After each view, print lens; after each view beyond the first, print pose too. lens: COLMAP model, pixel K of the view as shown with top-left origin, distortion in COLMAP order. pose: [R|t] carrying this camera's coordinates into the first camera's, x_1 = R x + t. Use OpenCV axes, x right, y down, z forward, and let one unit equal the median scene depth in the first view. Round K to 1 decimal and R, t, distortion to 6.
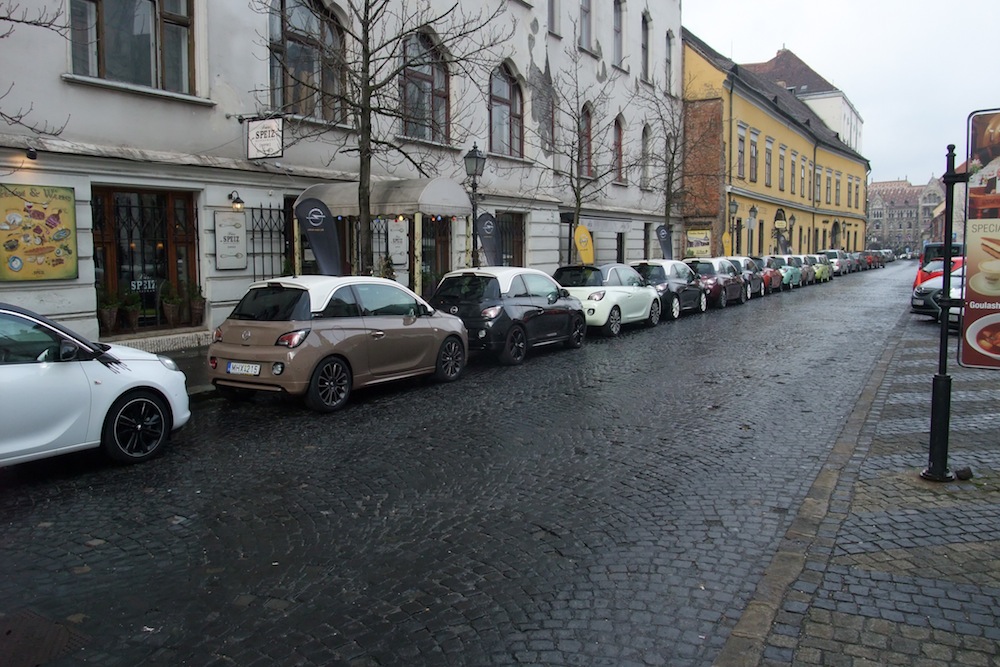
lens RADIAL K [[833.7, 0, 525.0], [0, 833.7, 335.8], [0, 0, 1]] dist [-0.133263, 0.061778]
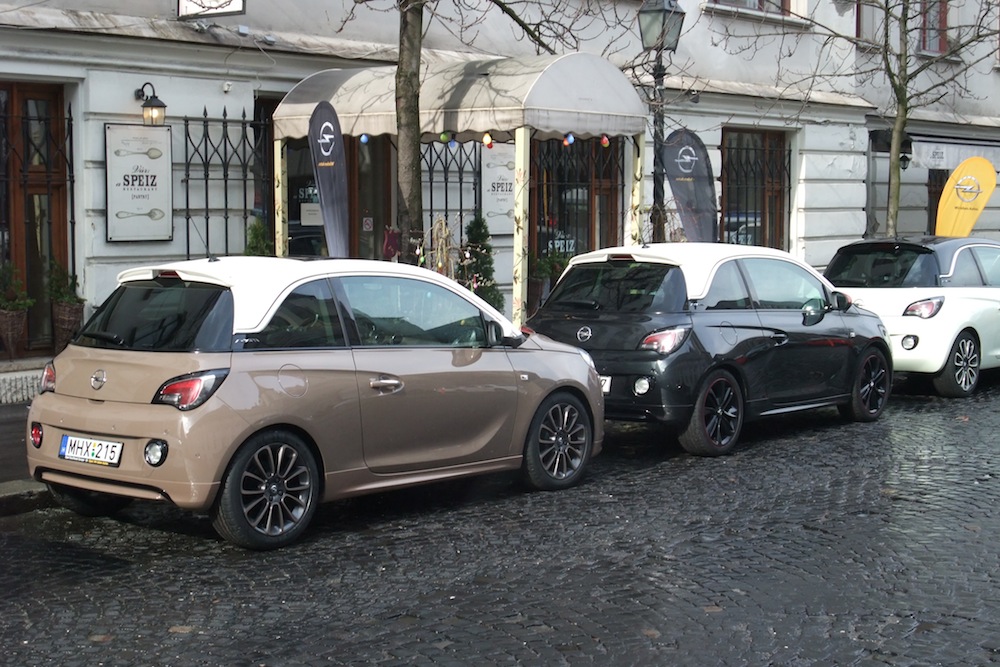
lens RADIAL K [[1677.8, 0, 487.1], [0, 1677.8, 307.2], [0, 0, 1]] dist [-0.042894, 0.000000]
pose [[0.978323, 0.014485, -0.206580, 0.054914], [-0.023678, 0.998833, -0.042095, -0.004935], [0.205729, 0.046073, 0.977524, 0.064793]]
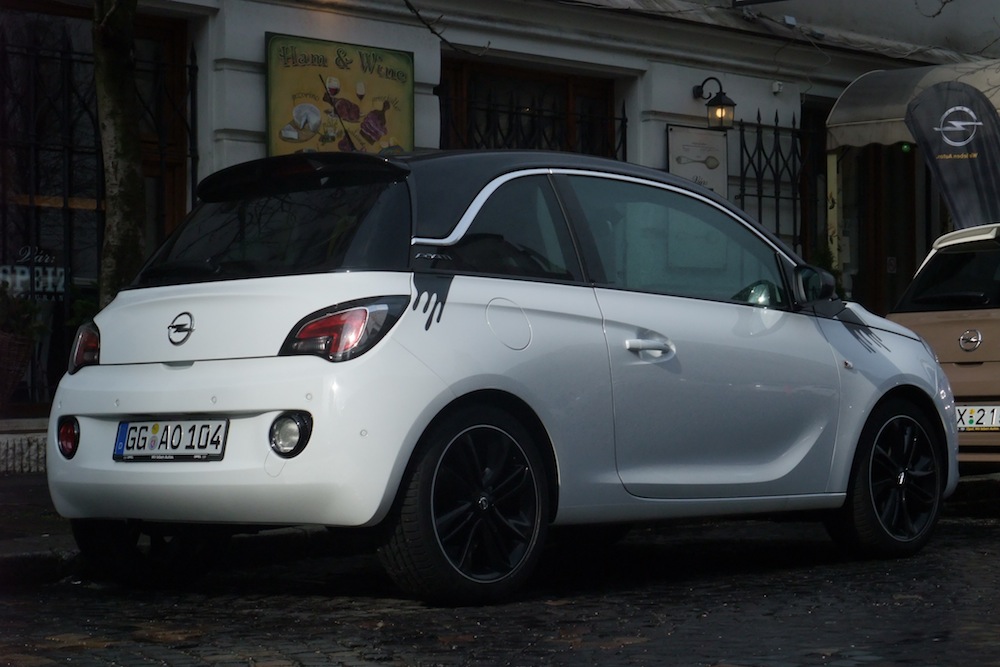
lens RADIAL K [[2382.2, 0, 495.9], [0, 2382.2, 335.6], [0, 0, 1]] dist [-0.009642, 0.000000]
pose [[0.975757, -0.008749, -0.218682, -0.201350], [-0.017605, 0.992825, -0.118276, 0.098190], [0.218147, 0.119258, 0.968602, -0.179231]]
